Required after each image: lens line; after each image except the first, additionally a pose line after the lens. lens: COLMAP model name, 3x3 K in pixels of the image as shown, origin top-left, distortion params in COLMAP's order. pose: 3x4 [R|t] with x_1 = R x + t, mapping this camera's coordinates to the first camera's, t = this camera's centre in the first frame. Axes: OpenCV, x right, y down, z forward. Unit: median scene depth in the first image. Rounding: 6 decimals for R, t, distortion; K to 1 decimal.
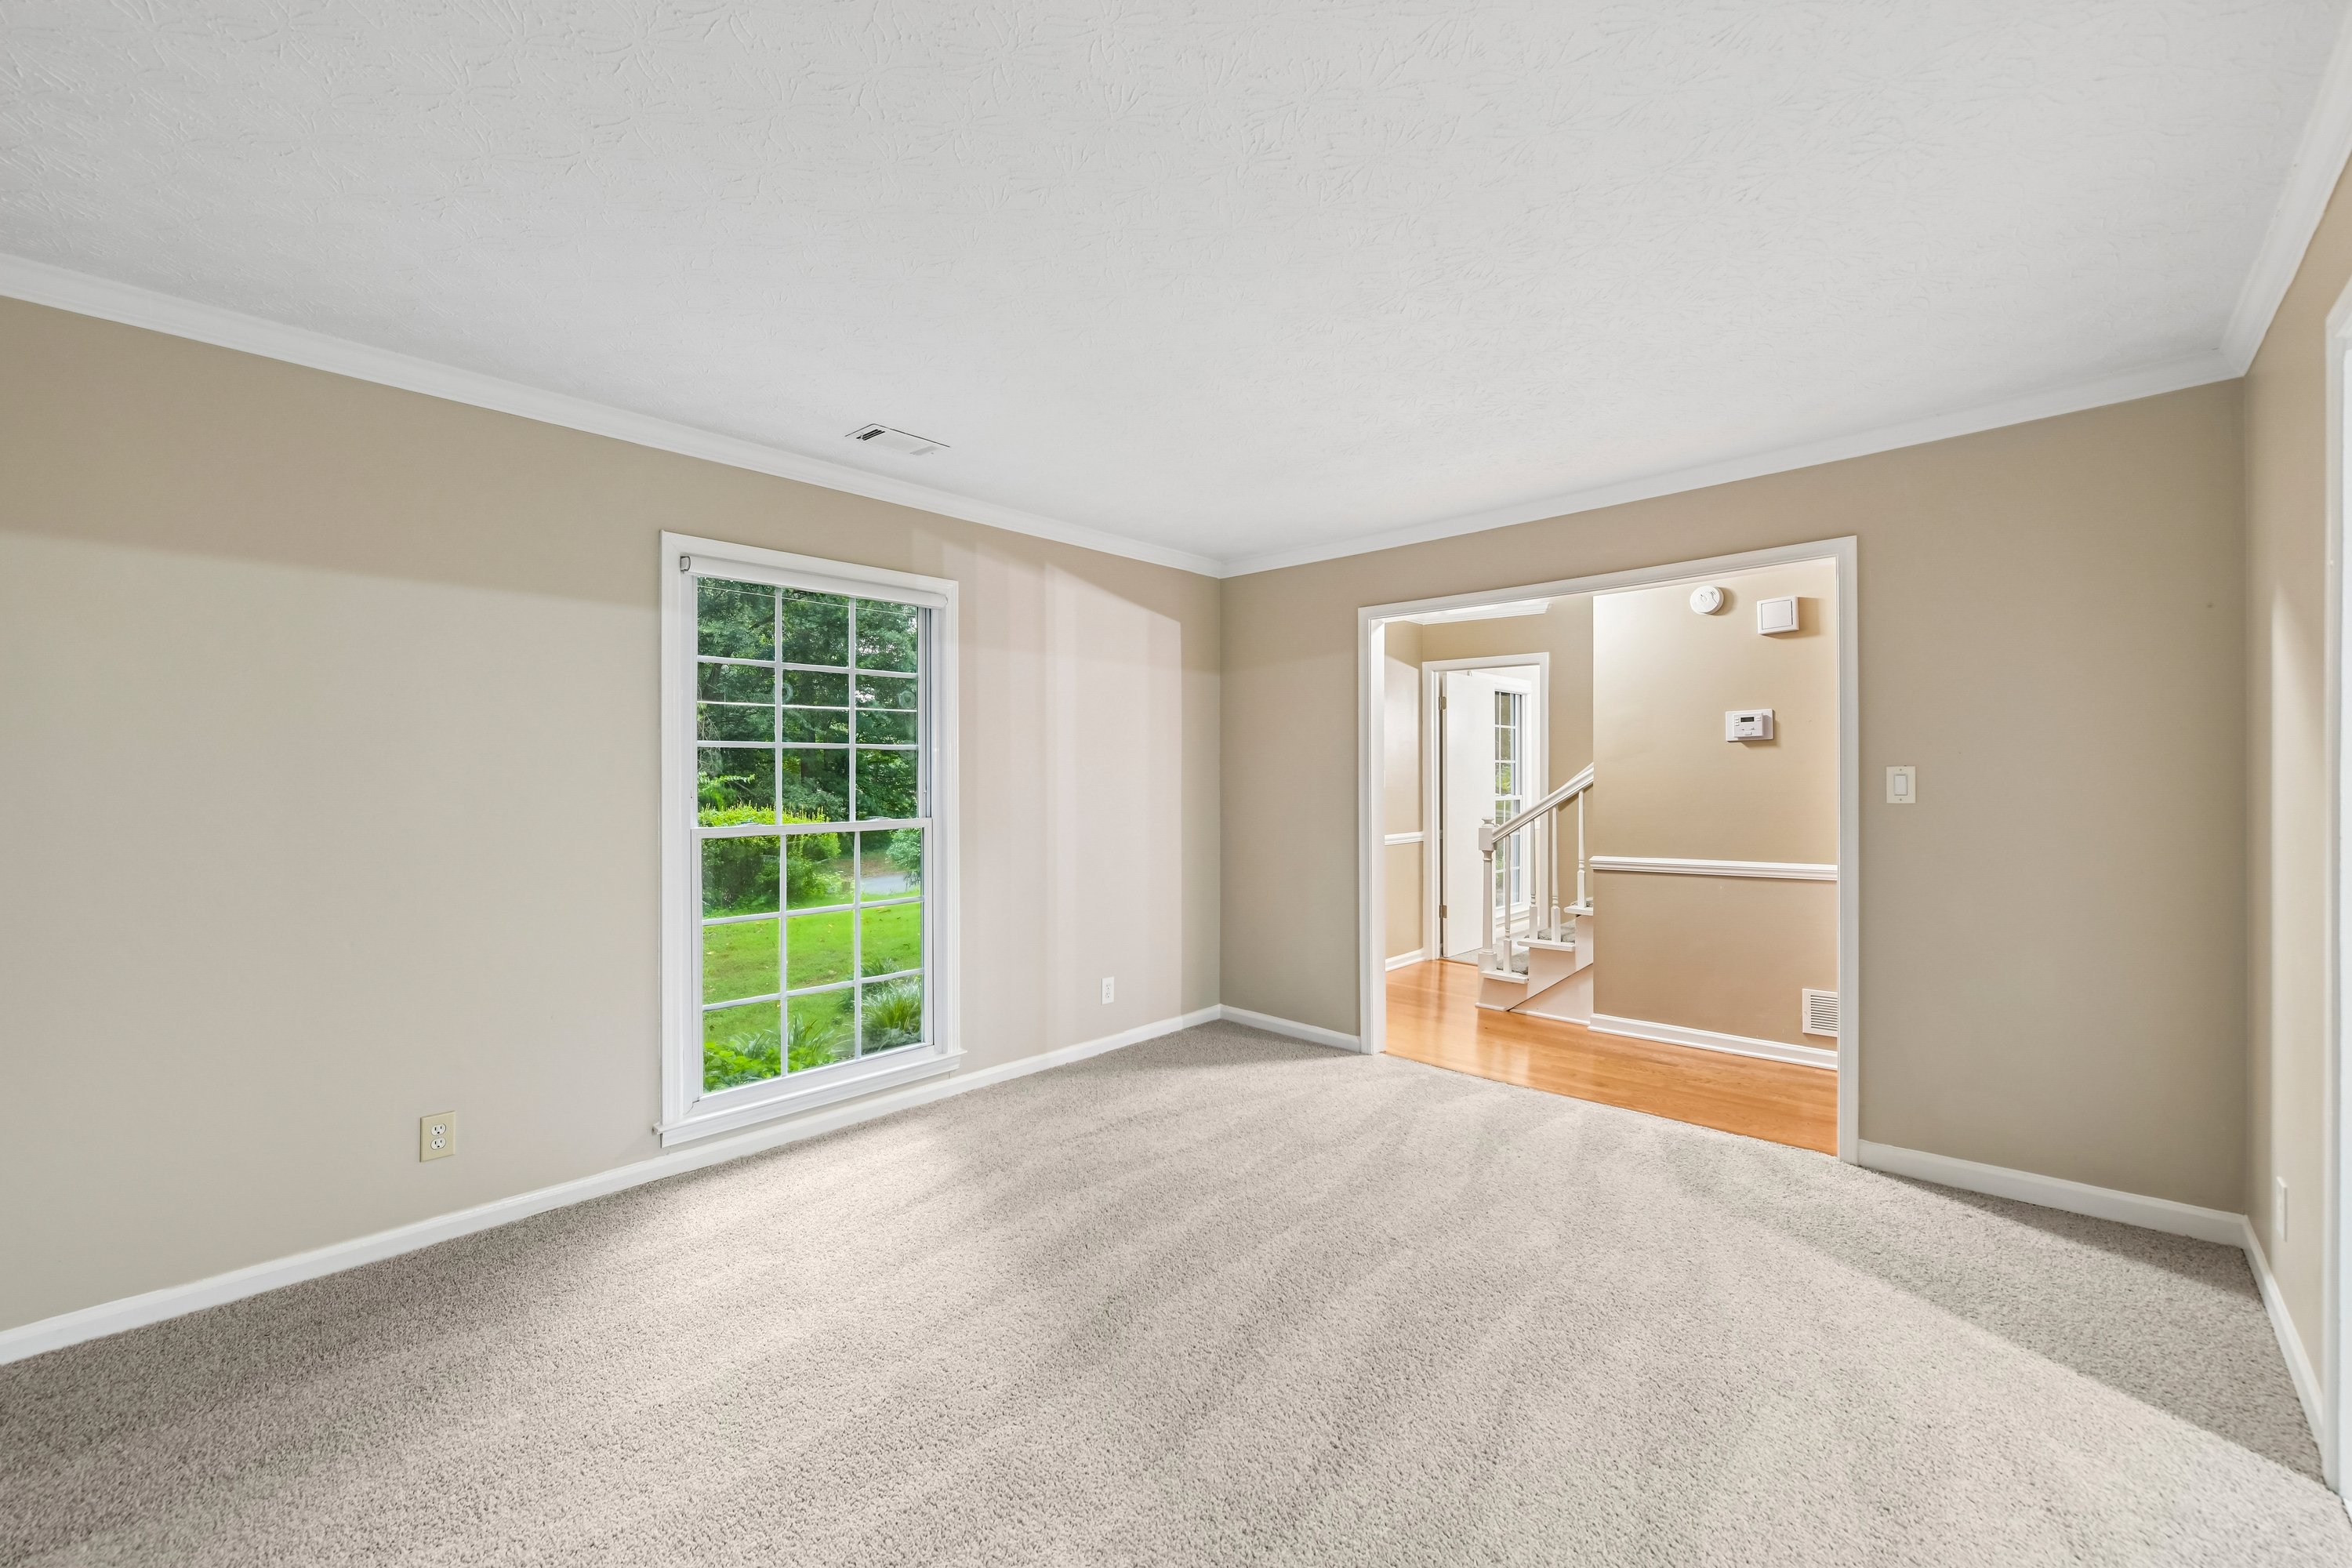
lens RADIAL K [[944.4, 0, 1164.4], [0, 944.4, 778.9], [0, 0, 1]] dist [-0.003616, -0.000400]
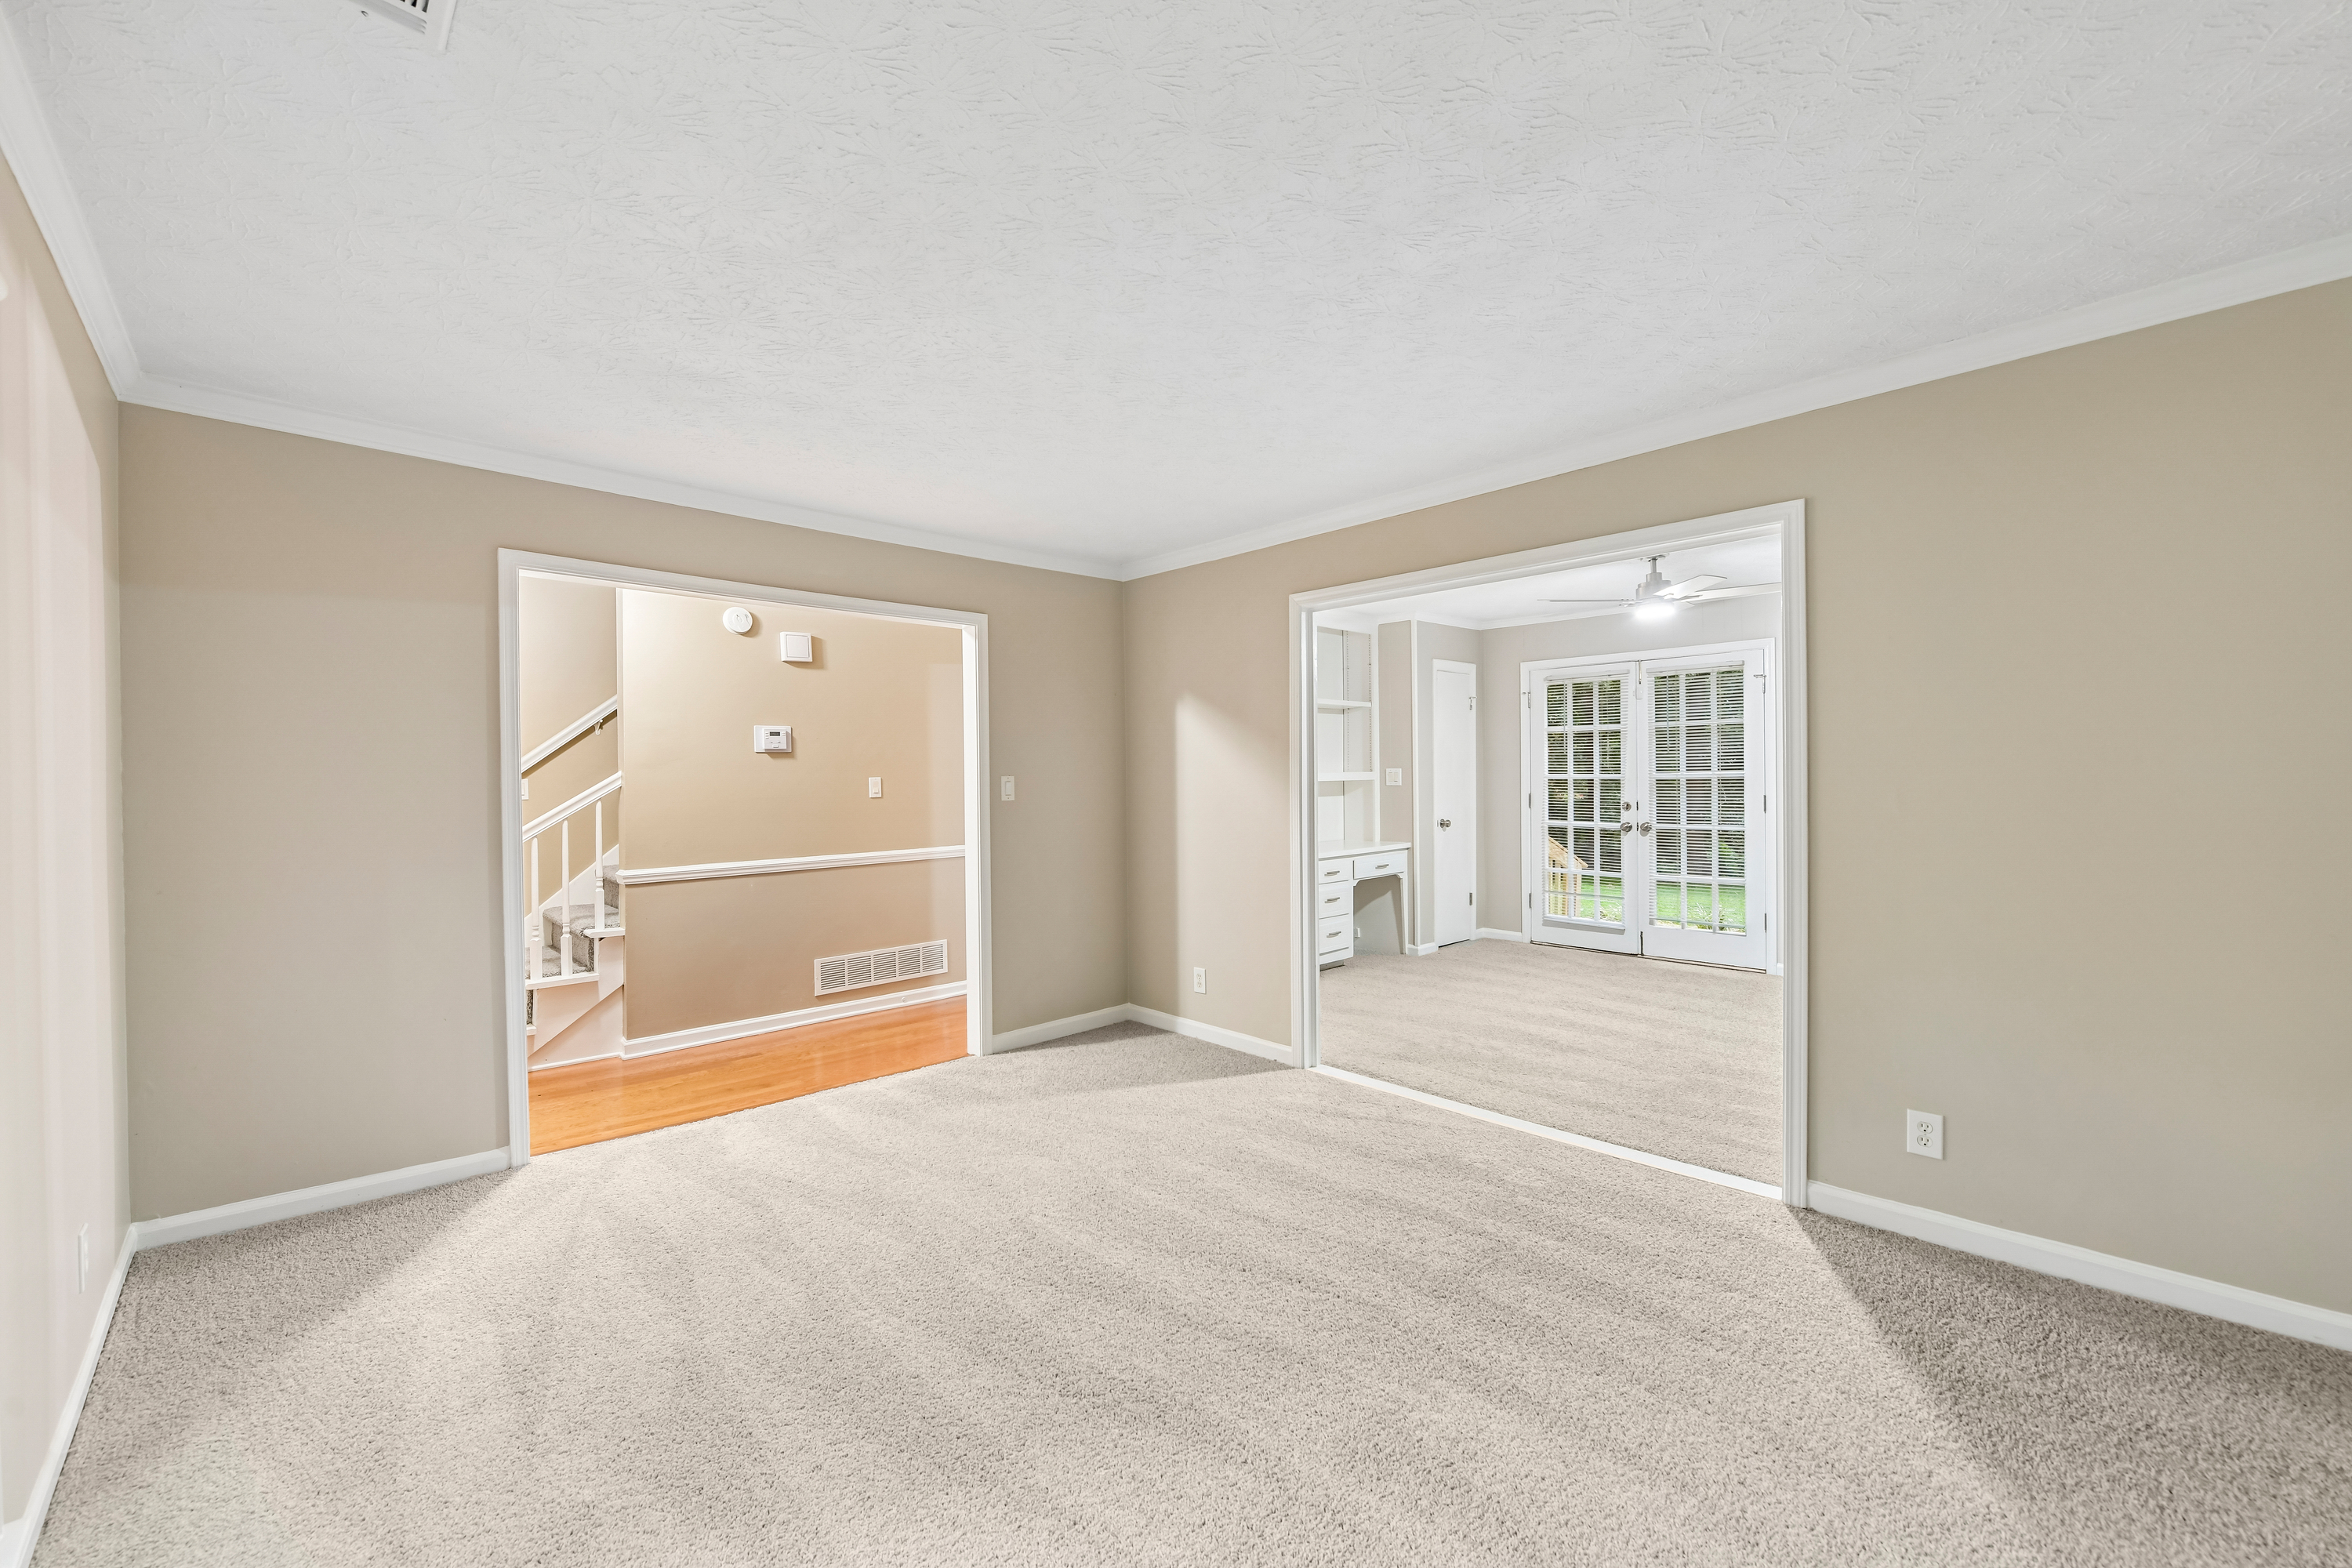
lens RADIAL K [[944.4, 0, 1164.4], [0, 944.4, 778.9], [0, 0, 1]] dist [-0.003616, -0.000400]
pose [[0.058245, 0.006979, 0.998278, -0.544418], [0.007323, 0.999946, -0.007418, 0.003363], [-0.998275, 0.007743, 0.058191, 0.518424]]
